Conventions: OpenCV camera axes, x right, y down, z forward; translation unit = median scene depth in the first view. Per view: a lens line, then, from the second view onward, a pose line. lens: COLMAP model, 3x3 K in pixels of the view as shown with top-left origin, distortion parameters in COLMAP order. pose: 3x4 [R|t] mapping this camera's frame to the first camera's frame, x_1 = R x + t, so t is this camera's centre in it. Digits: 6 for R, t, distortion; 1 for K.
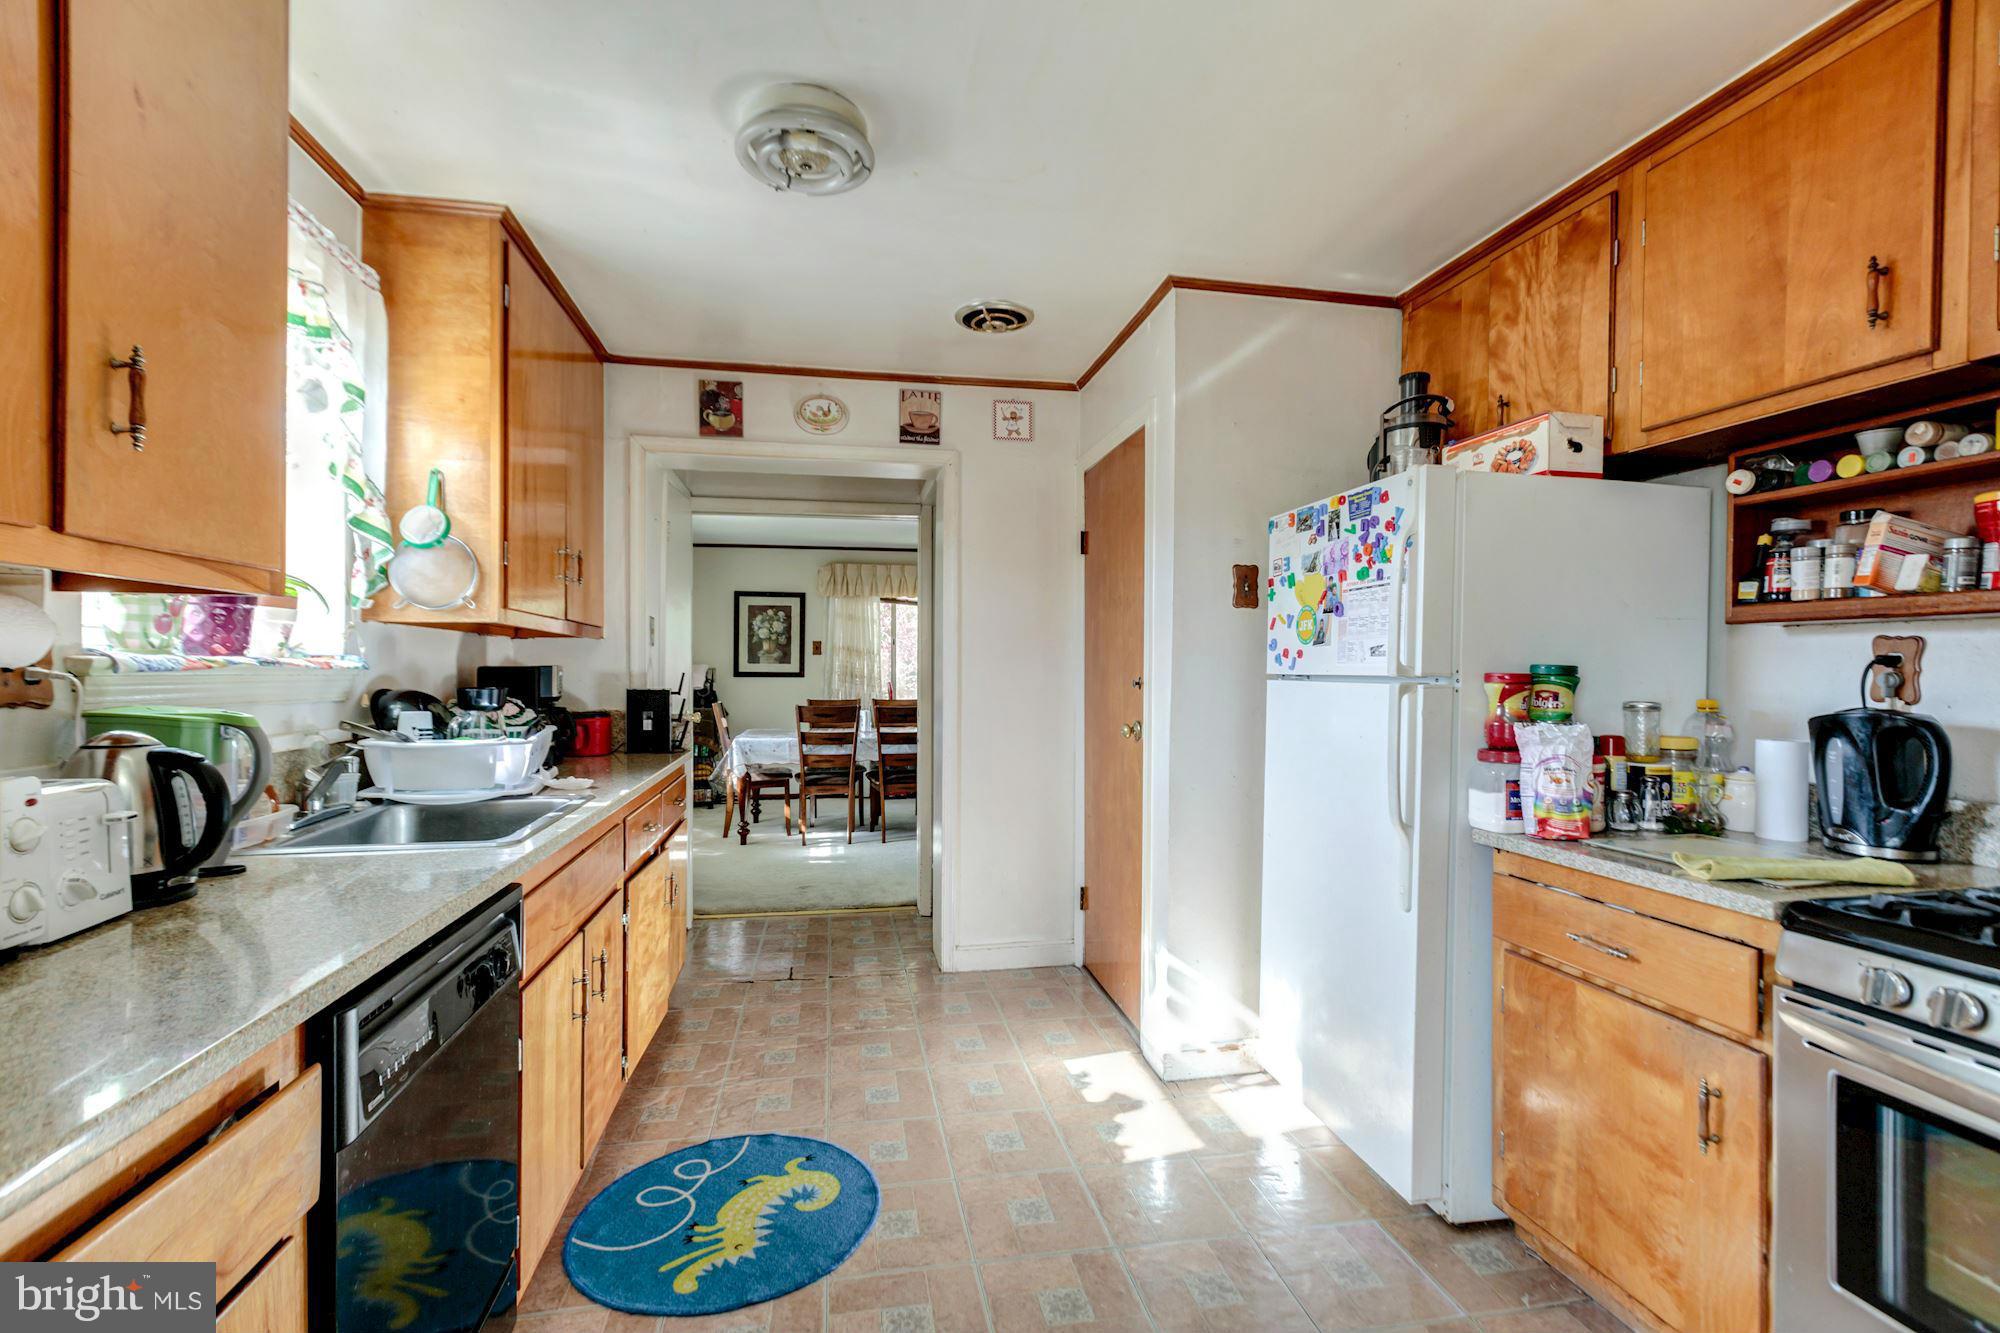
lens RADIAL K [[889.8, 0, 997.3], [0, 889.8, 670.4], [0, 0, 1]] dist [-0.002262, -0.000268]
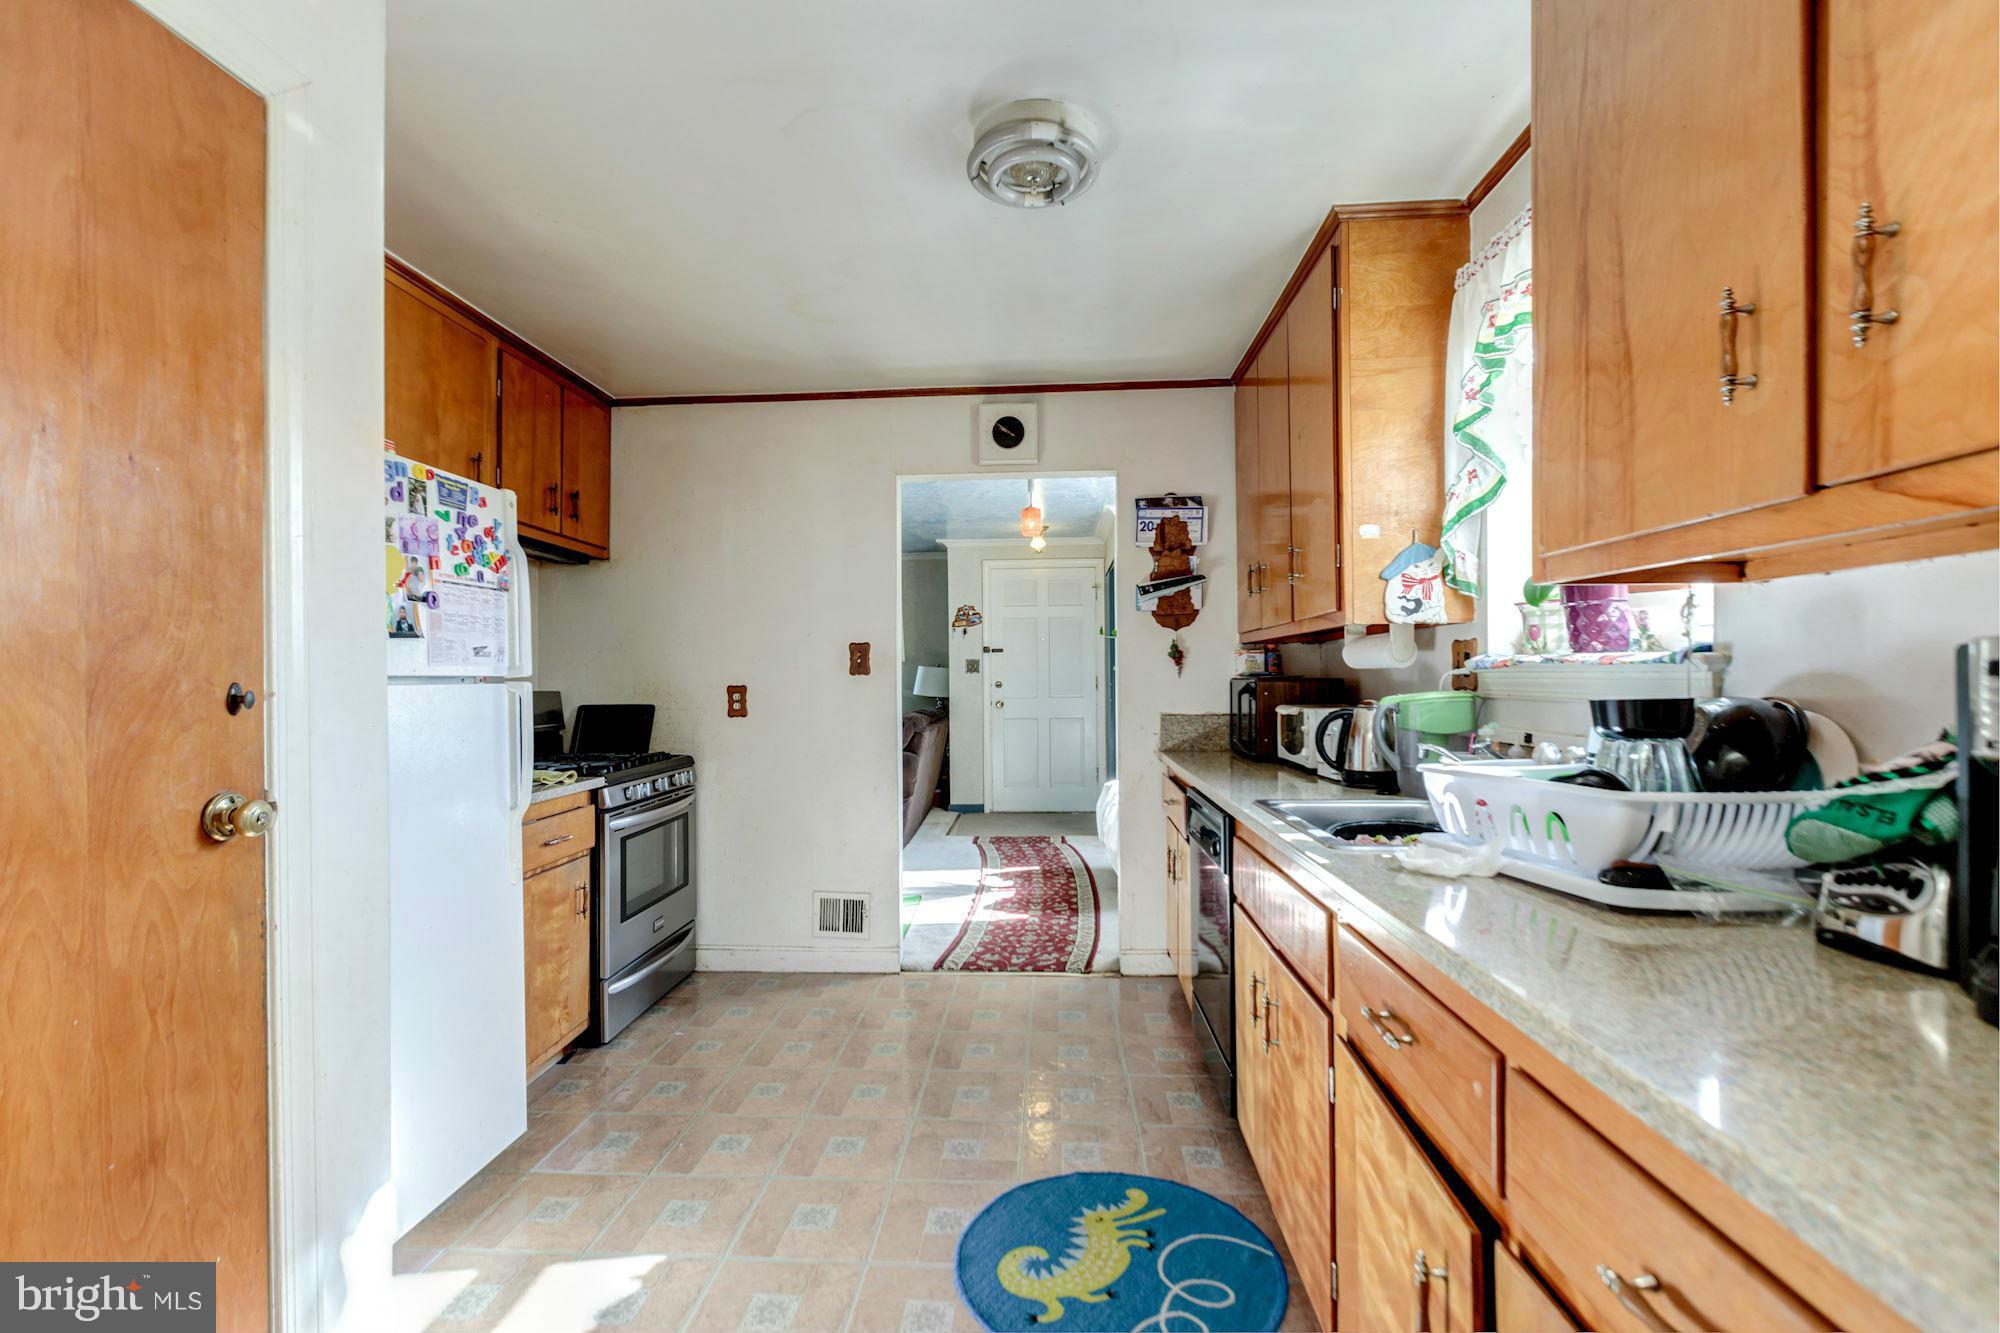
lens RADIAL K [[889.8, 0, 1002.8], [0, 889.8, 673.6], [0, 0, 1]] dist [-0.002262, -0.000268]
pose [[-0.970505, 0.003549, 0.241053, -0.383138], [0.003459, 0.999994, -0.000798, 0.005755], [-0.241054, 0.000059, -0.970512, 1.797220]]
